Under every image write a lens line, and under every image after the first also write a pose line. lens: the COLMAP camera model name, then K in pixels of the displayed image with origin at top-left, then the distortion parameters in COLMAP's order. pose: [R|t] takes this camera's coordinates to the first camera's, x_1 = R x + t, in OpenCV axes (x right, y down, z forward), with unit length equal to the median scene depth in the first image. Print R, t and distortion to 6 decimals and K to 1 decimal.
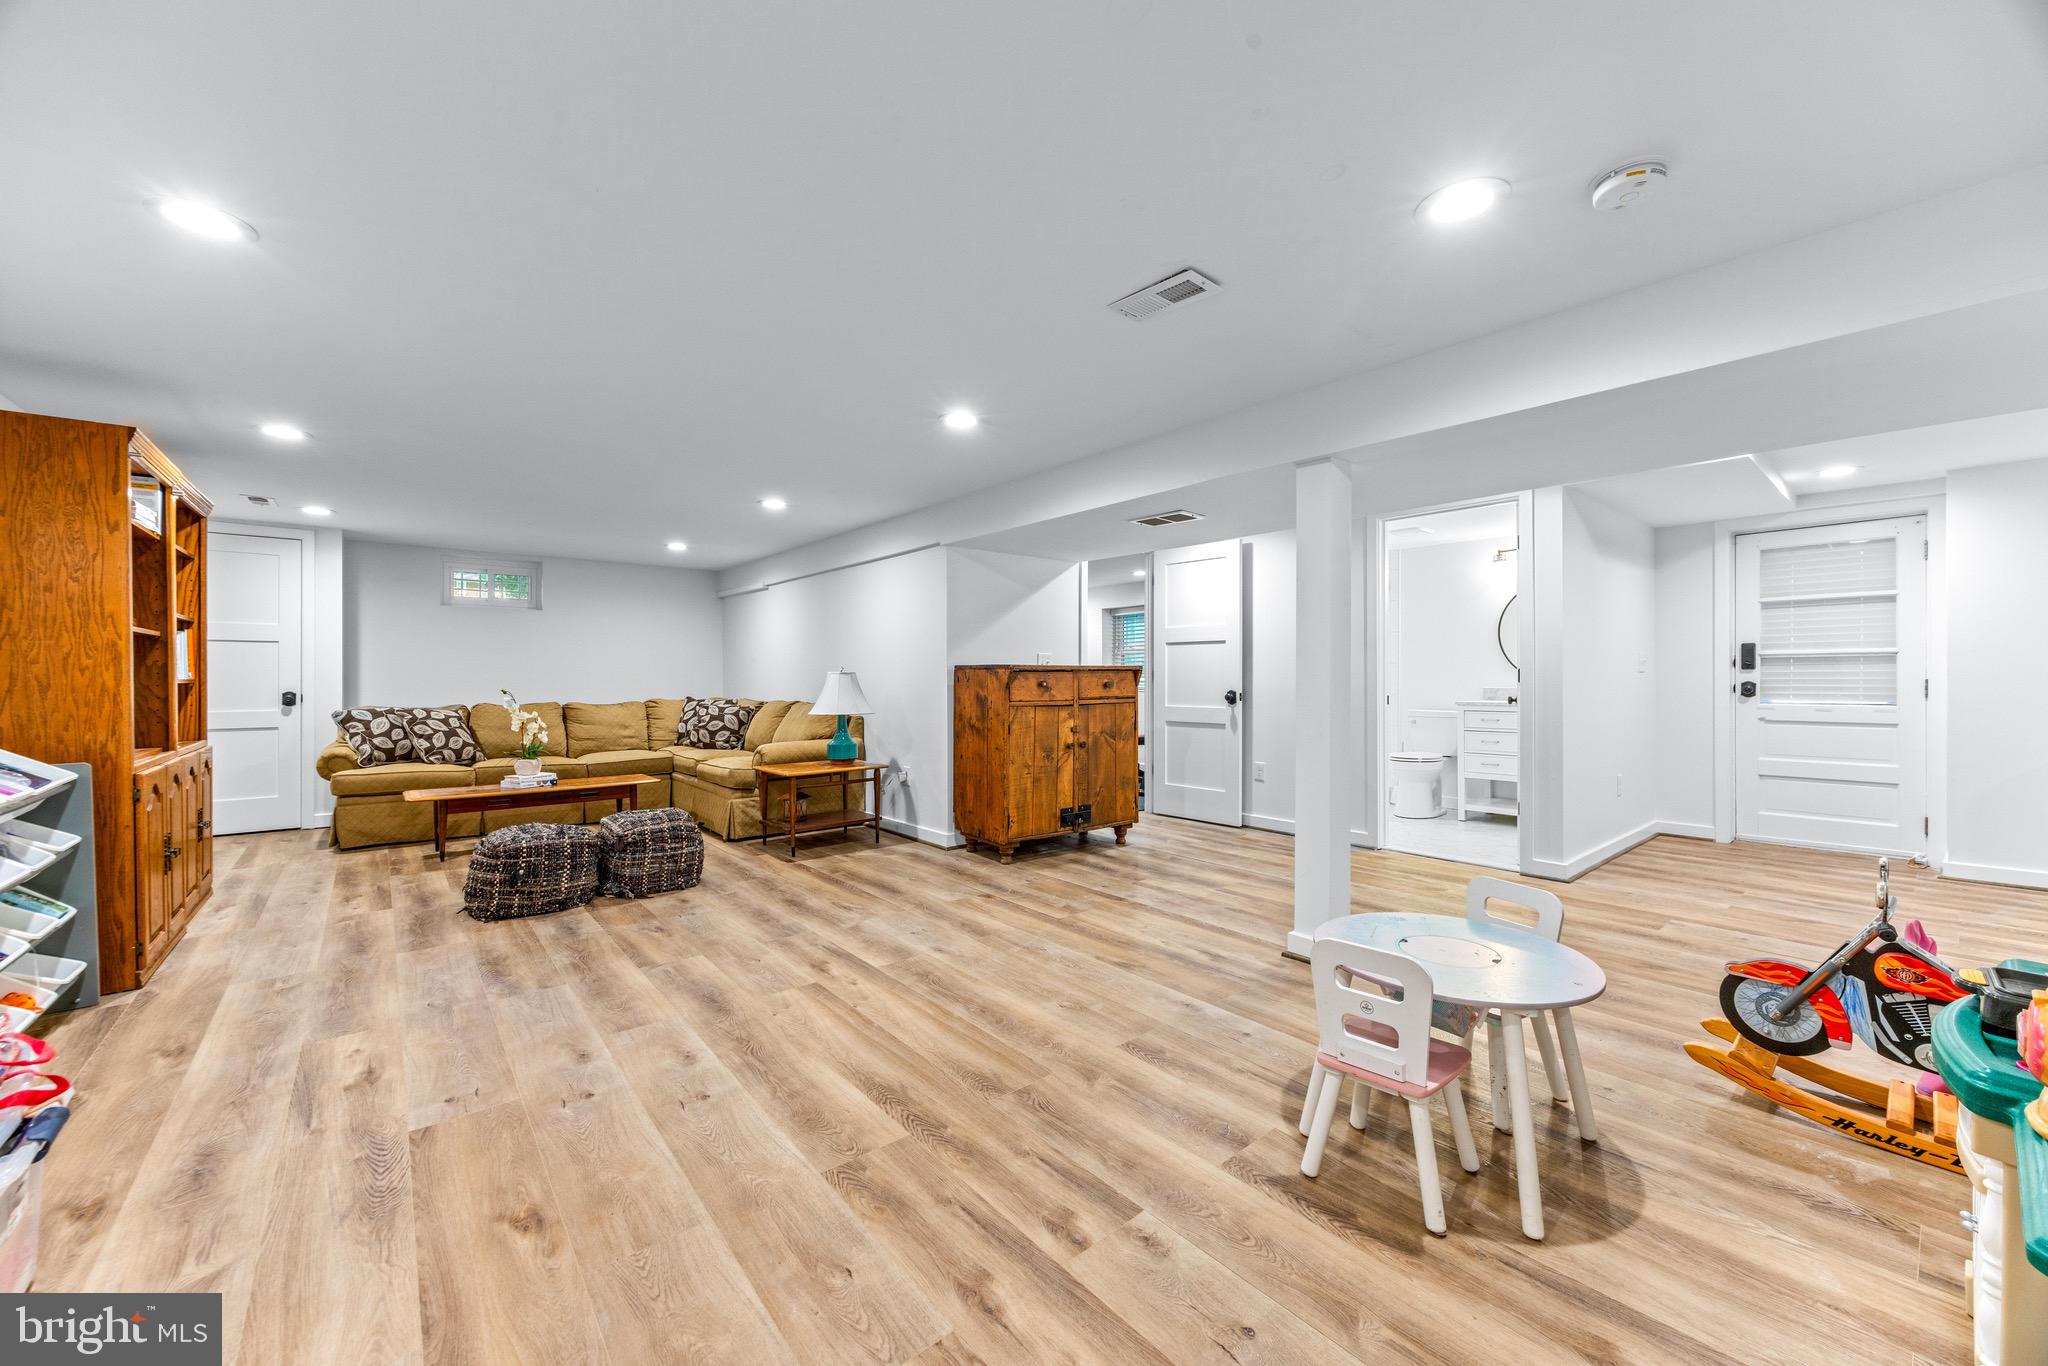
lens RADIAL K [[749.6, 0, 1015.4], [0, 749.6, 691.2], [0, 0, 1]] dist [-0.008684, -0.000100]
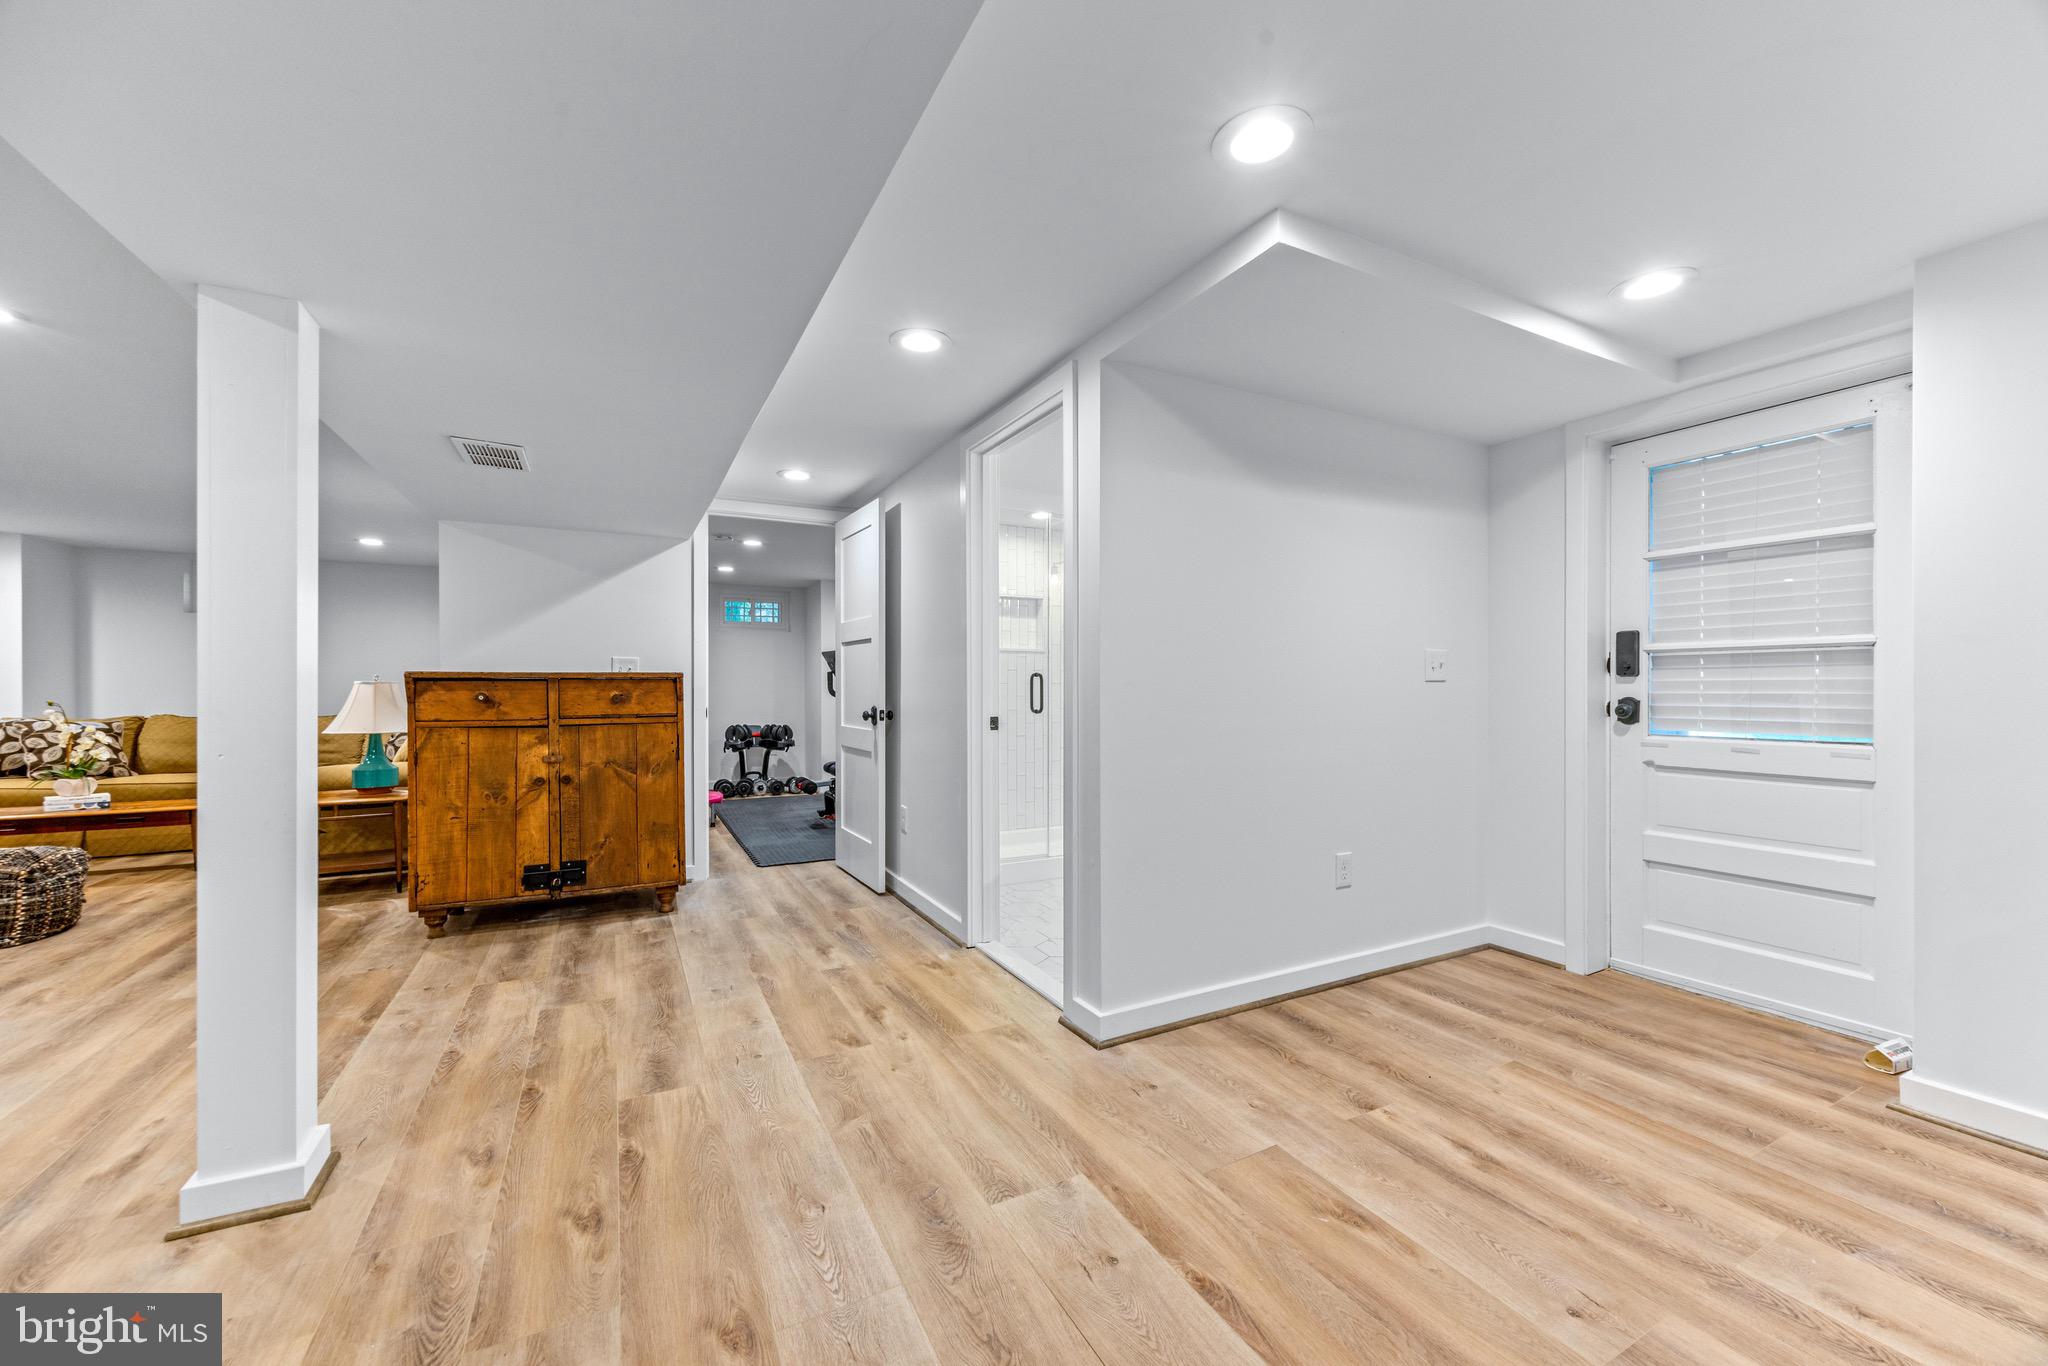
lens RADIAL K [[779.3, 0, 1026.6], [0, 779.3, 684.0], [0, 0, 1]] dist [0.000133, -0.000653]
pose [[0.979468, 0.000410, -0.201599, 0.671507], [-0.003726, 0.999864, -0.016067, -0.012208], [0.201565, 0.016488, 0.979336, 0.325791]]
